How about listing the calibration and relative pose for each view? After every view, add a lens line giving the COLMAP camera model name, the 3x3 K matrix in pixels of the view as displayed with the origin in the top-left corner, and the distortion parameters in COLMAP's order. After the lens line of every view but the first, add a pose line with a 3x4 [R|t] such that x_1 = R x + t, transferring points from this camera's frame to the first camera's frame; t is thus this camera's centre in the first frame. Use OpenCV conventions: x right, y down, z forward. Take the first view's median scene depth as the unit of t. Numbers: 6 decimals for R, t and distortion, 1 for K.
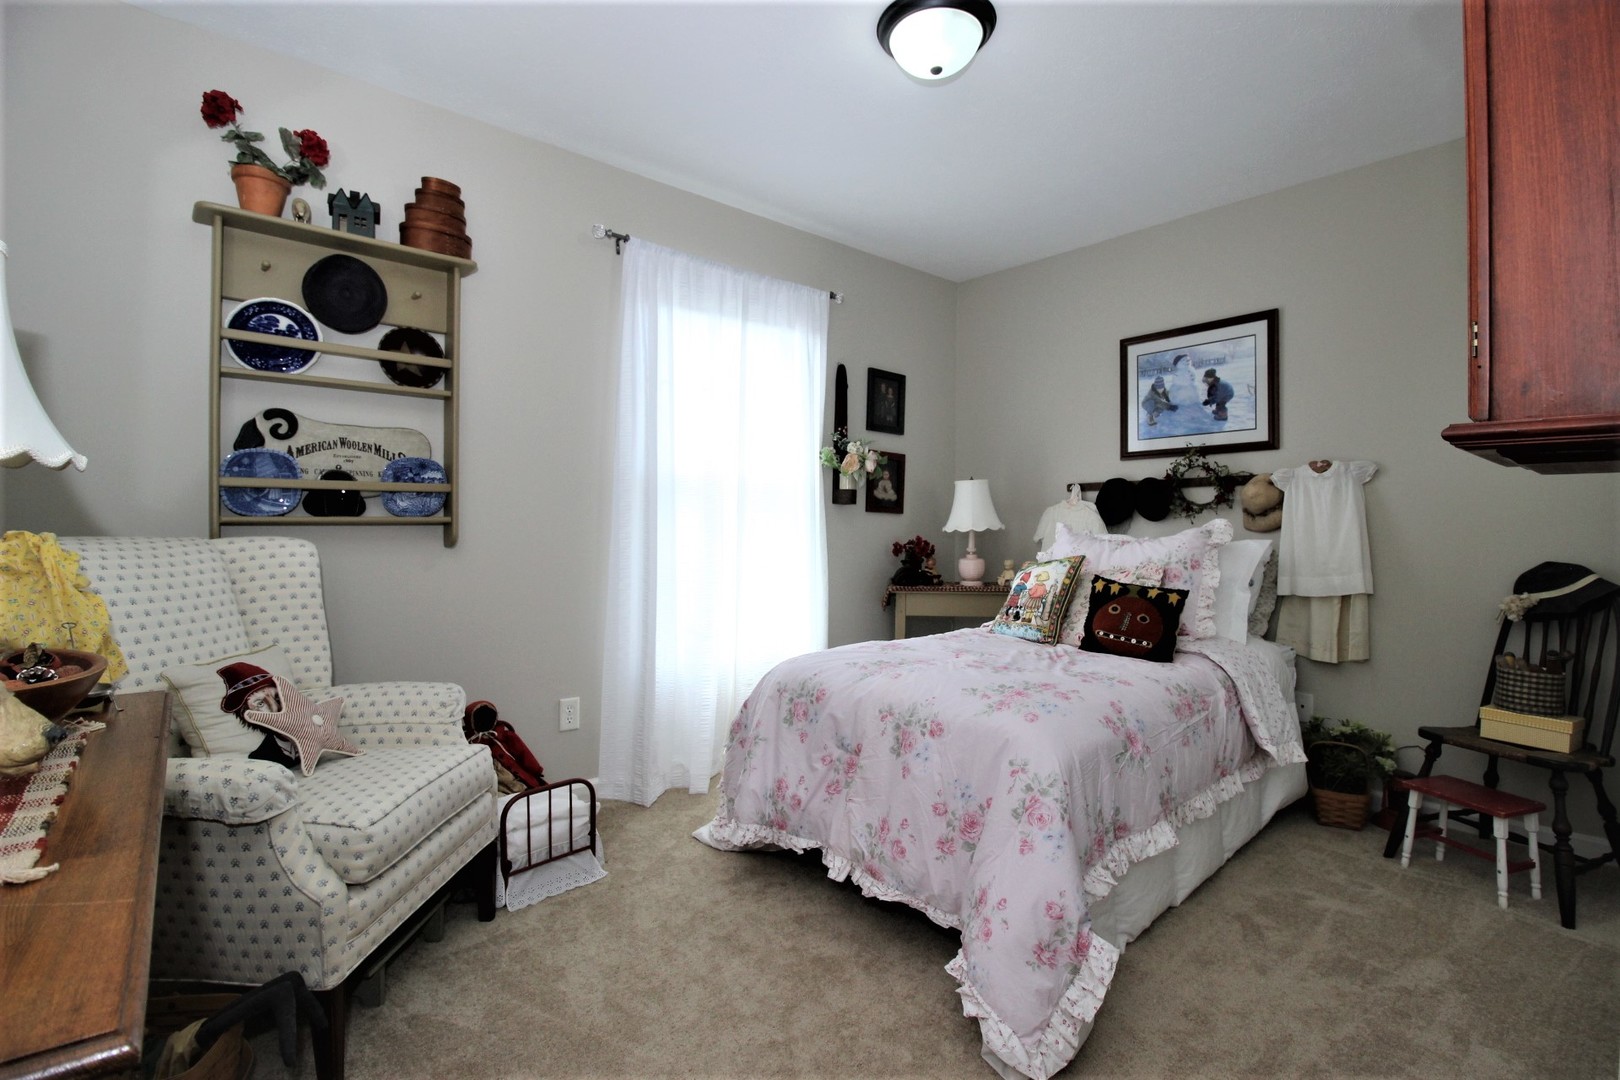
lens RADIAL K [[746.2, 0, 816.7], [0, 746.2, 527.8], [0, 0, 1]] dist [-0.009746, -0.001989]
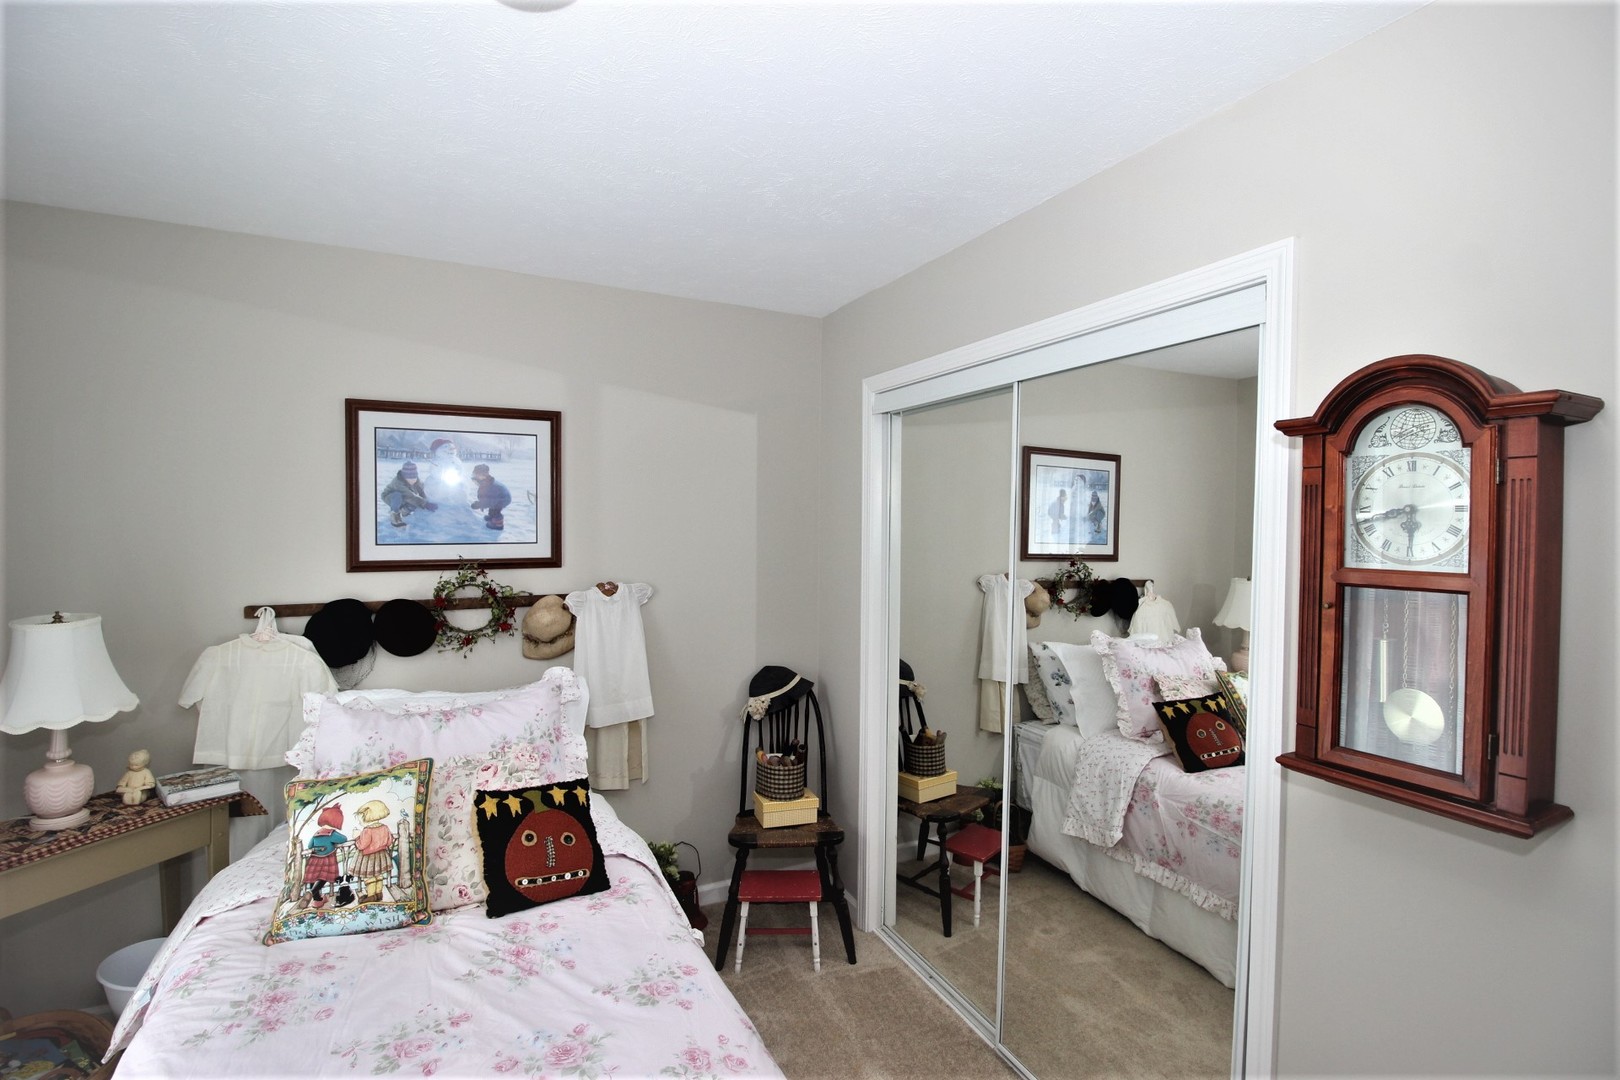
lens RADIAL K [[746.2, 0, 815.9], [0, 746.2, 540.2], [0, 0, 1]] dist [-0.009746, -0.001989]
pose [[0.261330, -0.025101, 0.964923, -0.165896], [0.000260, 0.999664, 0.025935, -0.155191], [-0.965250, -0.006526, 0.261248, 0.442993]]
